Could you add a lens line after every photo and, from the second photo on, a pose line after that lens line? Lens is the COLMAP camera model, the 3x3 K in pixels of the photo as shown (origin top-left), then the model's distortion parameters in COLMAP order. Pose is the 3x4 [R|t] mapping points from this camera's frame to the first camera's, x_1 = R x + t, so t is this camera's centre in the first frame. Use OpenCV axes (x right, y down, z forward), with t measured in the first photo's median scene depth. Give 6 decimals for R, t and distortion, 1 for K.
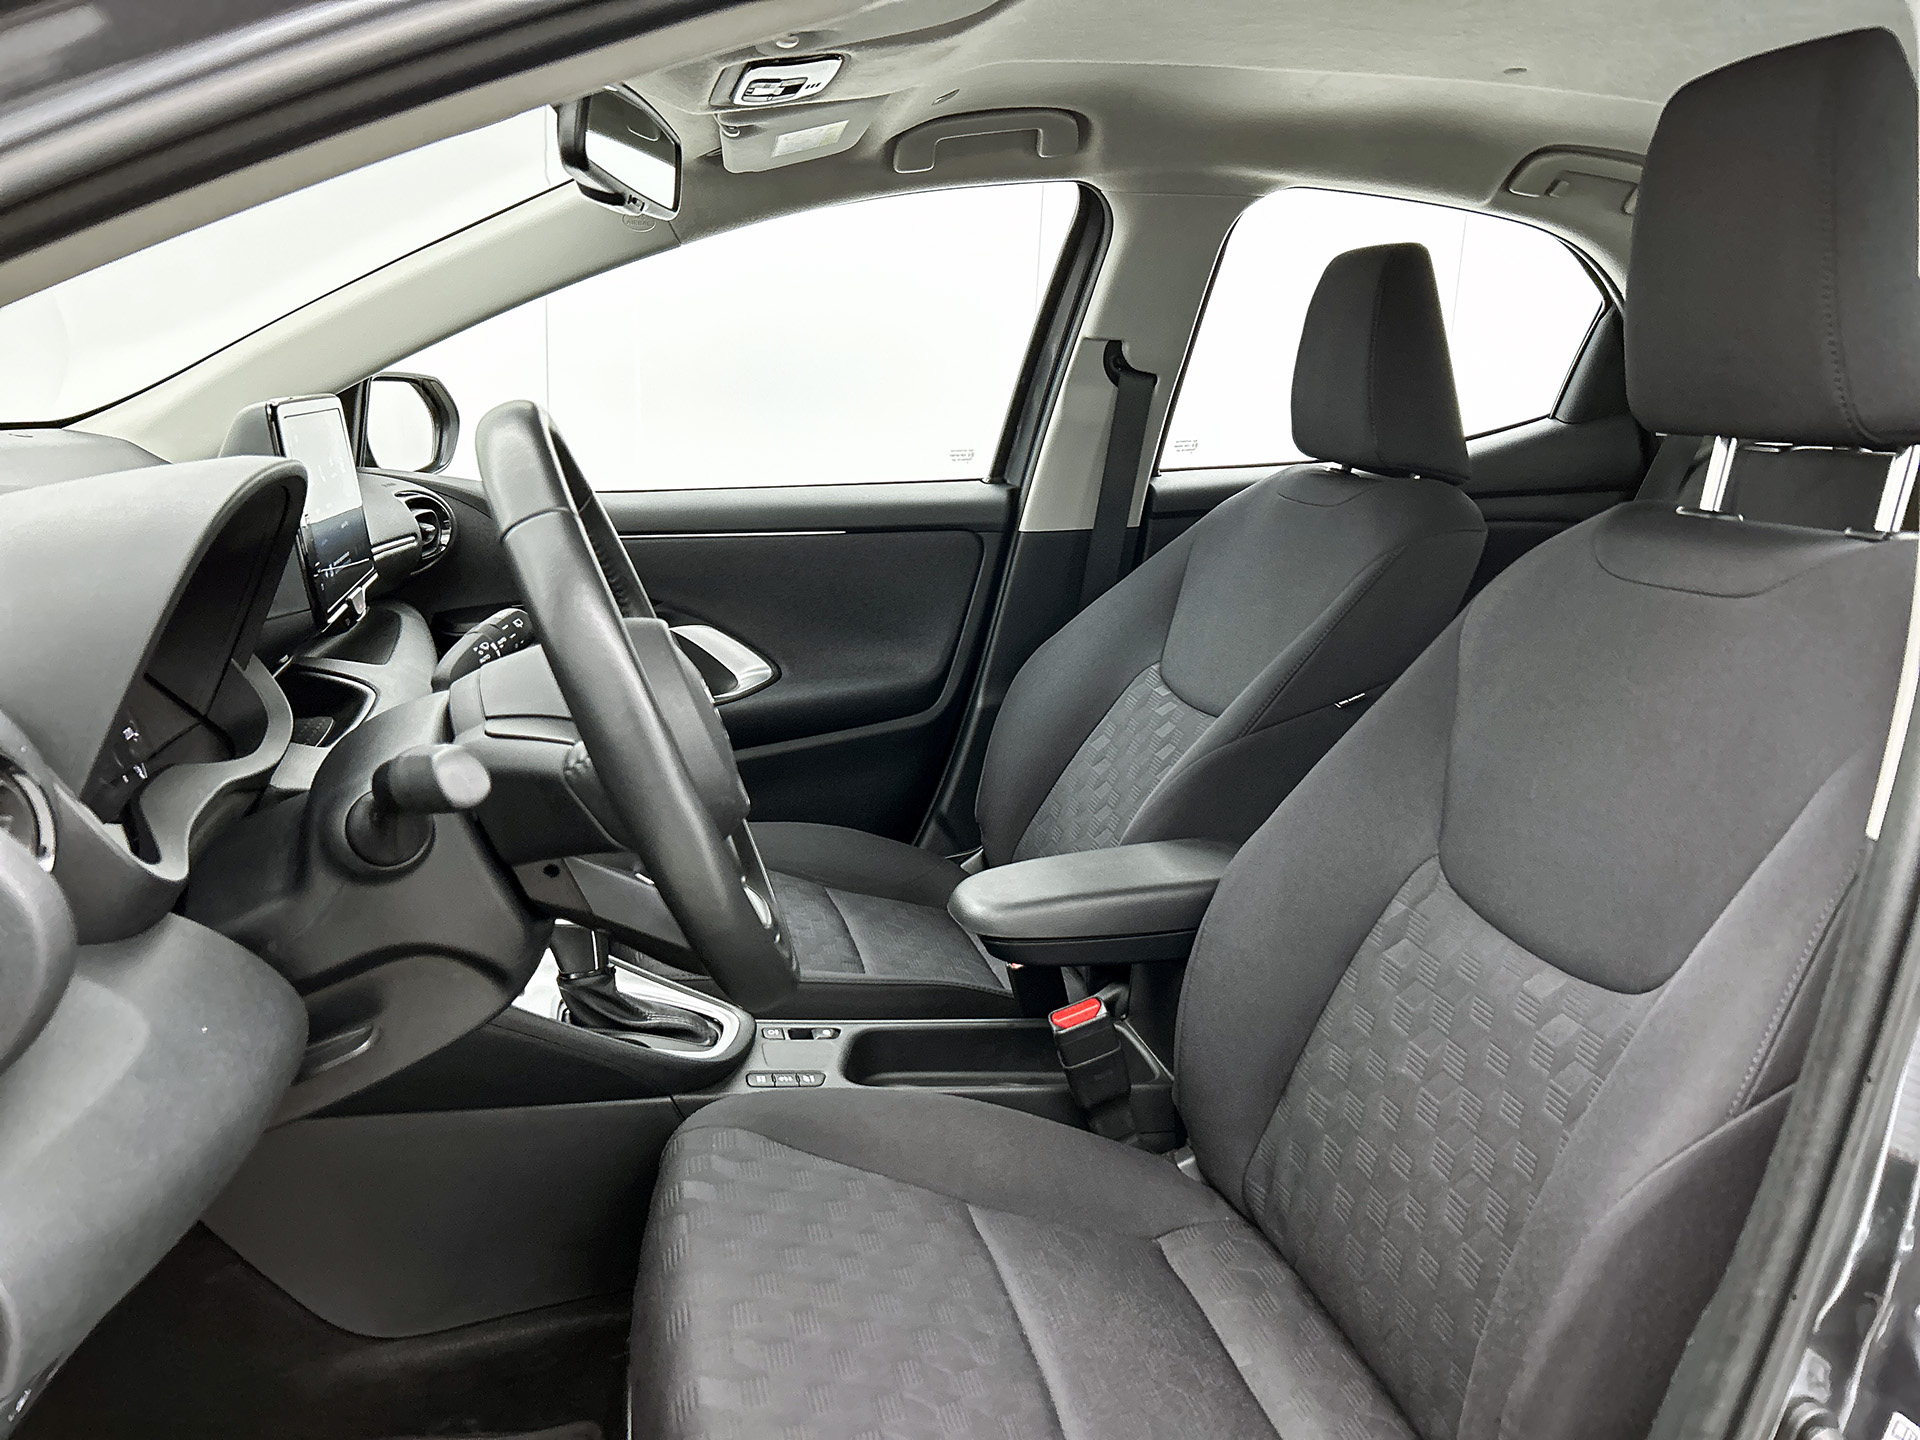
lens RADIAL K [[1435.9, 0, 957.5], [0, 1435.9, 726.9], [0, 0, 1]] dist [0.088404, -0.131726]
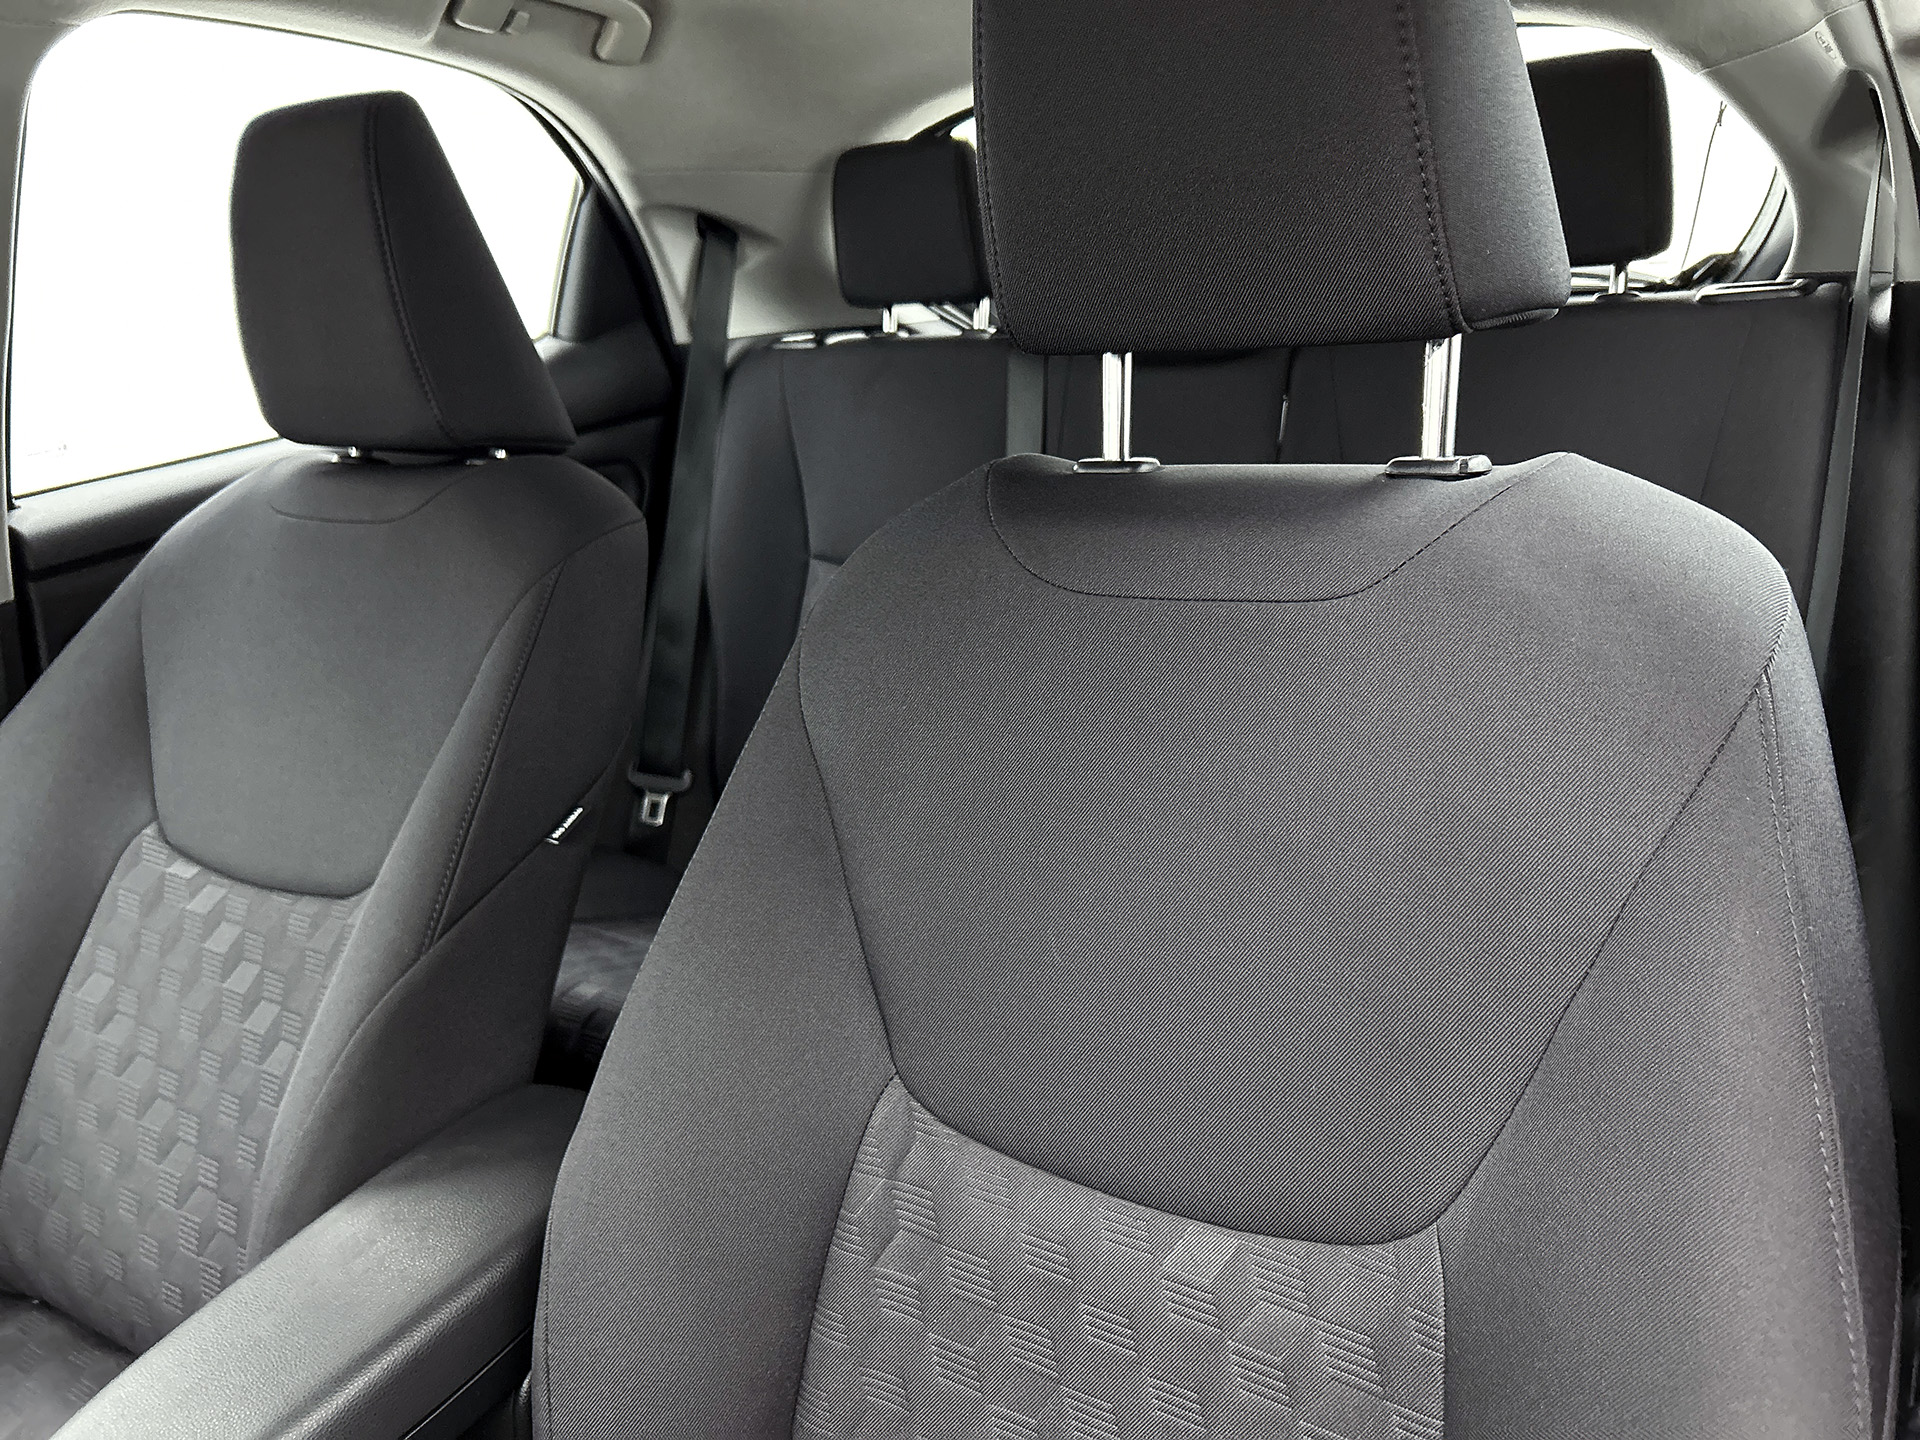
lens RADIAL K [[1435.9, 0, 957.5], [0, 1435.9, 726.9], [0, 0, 1]] dist [0.088404, -0.131726]
pose [[0.704733, -0.298258, 0.643734, -0.001958], [0.257631, 0.952988, 0.159499, -0.097267], [-0.661043, 0.053441, 0.748443, 0.343317]]
